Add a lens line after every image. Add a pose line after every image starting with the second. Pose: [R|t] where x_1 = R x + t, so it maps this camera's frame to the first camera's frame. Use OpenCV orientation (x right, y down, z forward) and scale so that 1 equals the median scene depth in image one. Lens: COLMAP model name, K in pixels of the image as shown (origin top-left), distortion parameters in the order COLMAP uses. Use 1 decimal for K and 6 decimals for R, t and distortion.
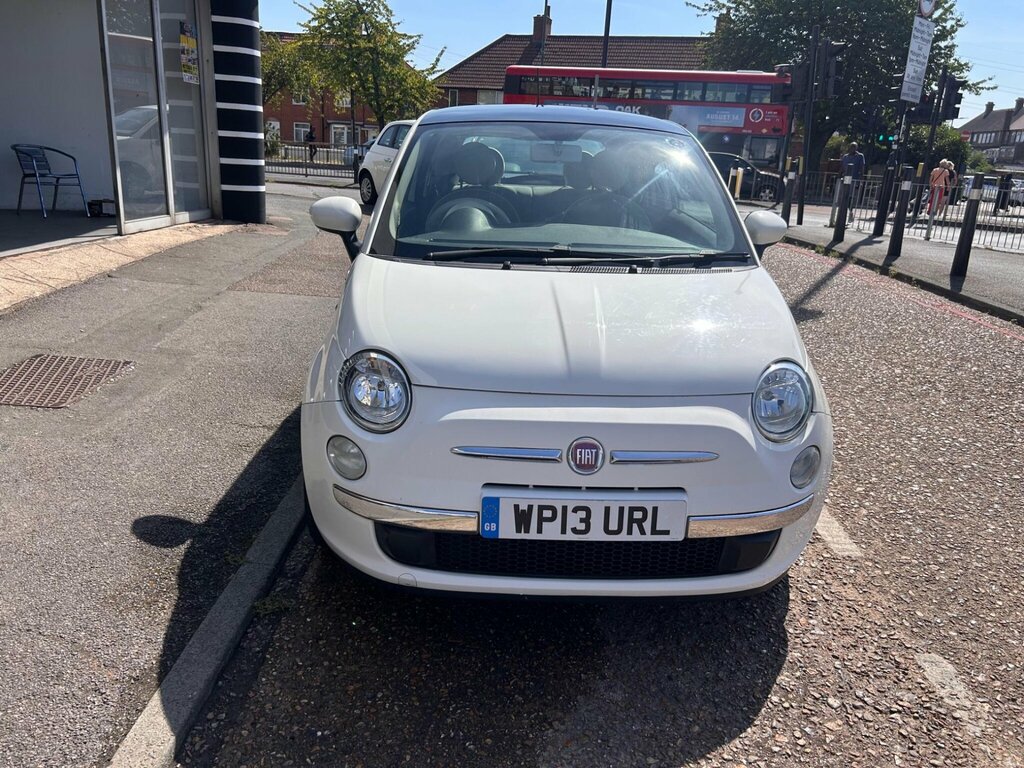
lens RADIAL K [[782.5, 0, 528.1], [0, 782.5, 378.7], [0, 0, 1]] dist [0.037612, -0.040981]
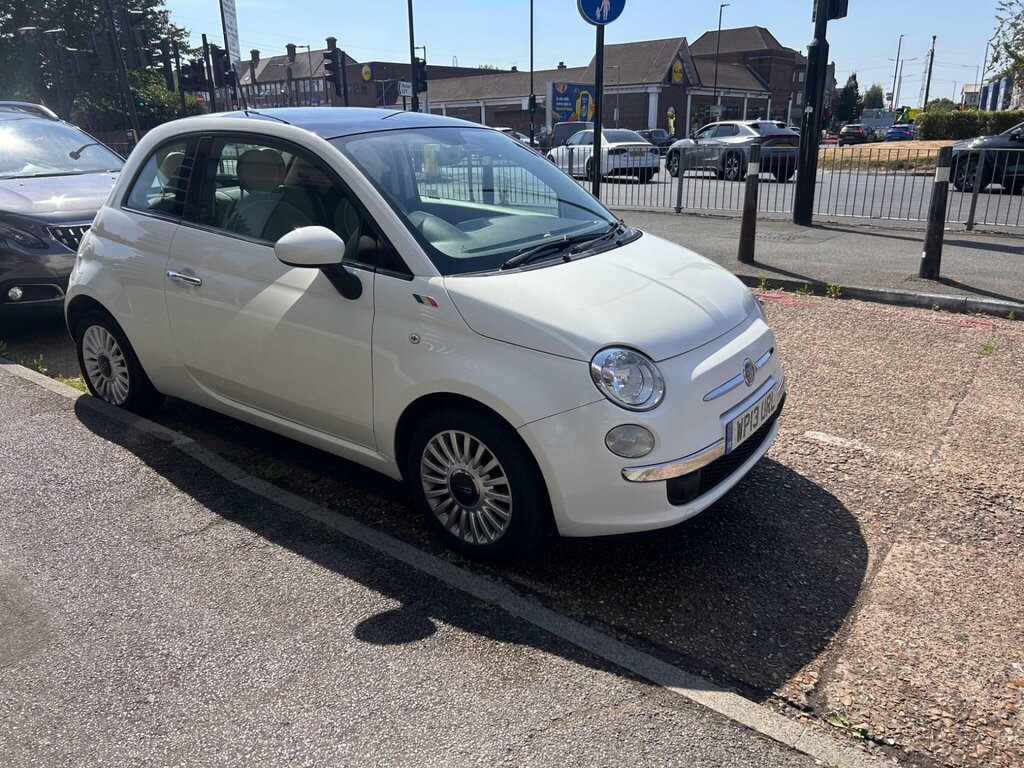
lens RADIAL K [[782.5, 0, 495.2], [0, 782.5, 387.7], [0, 0, 1]] dist [0.037612, -0.040981]
pose [[0.618559, -0.306200, 0.723620, -1.143115], [0.266111, 0.948156, 0.173737, -0.222143], [-0.739303, 0.085096, 0.667974, 0.371369]]
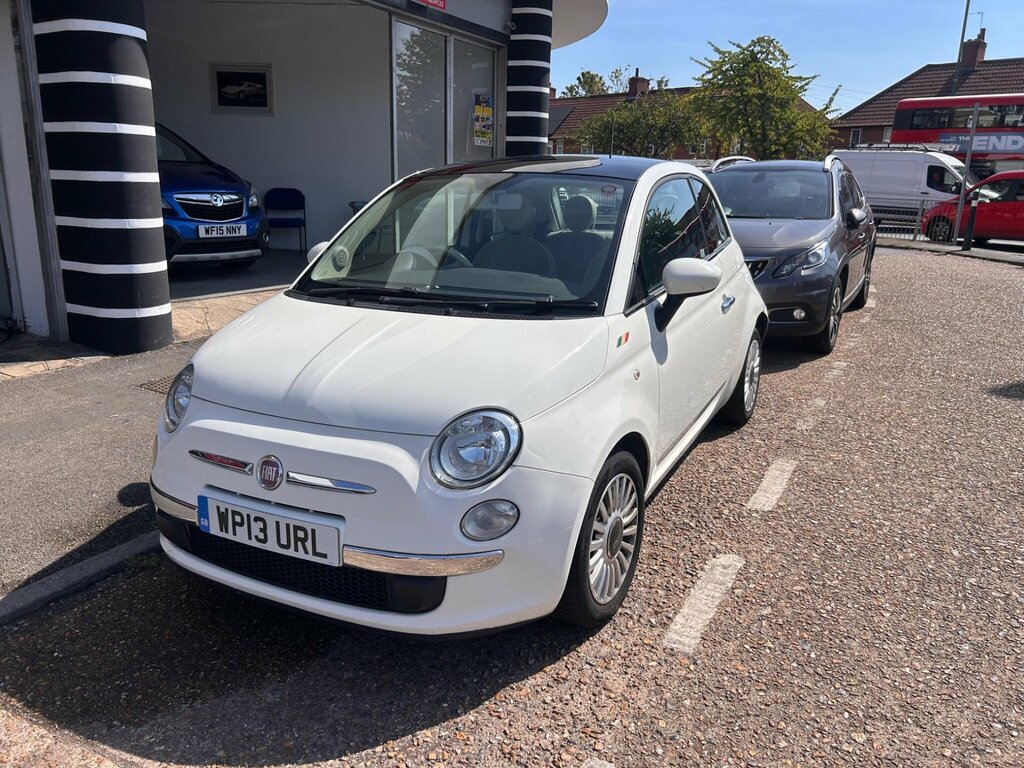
lens RADIAL K [[782.5, 0, 518.3], [0, 782.5, 381.6], [0, 0, 1]] dist [0.037612, -0.040981]
pose [[0.872302, 0.085063, -0.481511, 0.838472], [-0.109955, 0.993655, -0.023655, -0.038777], [0.476444, 0.073579, 0.876121, 0.168781]]
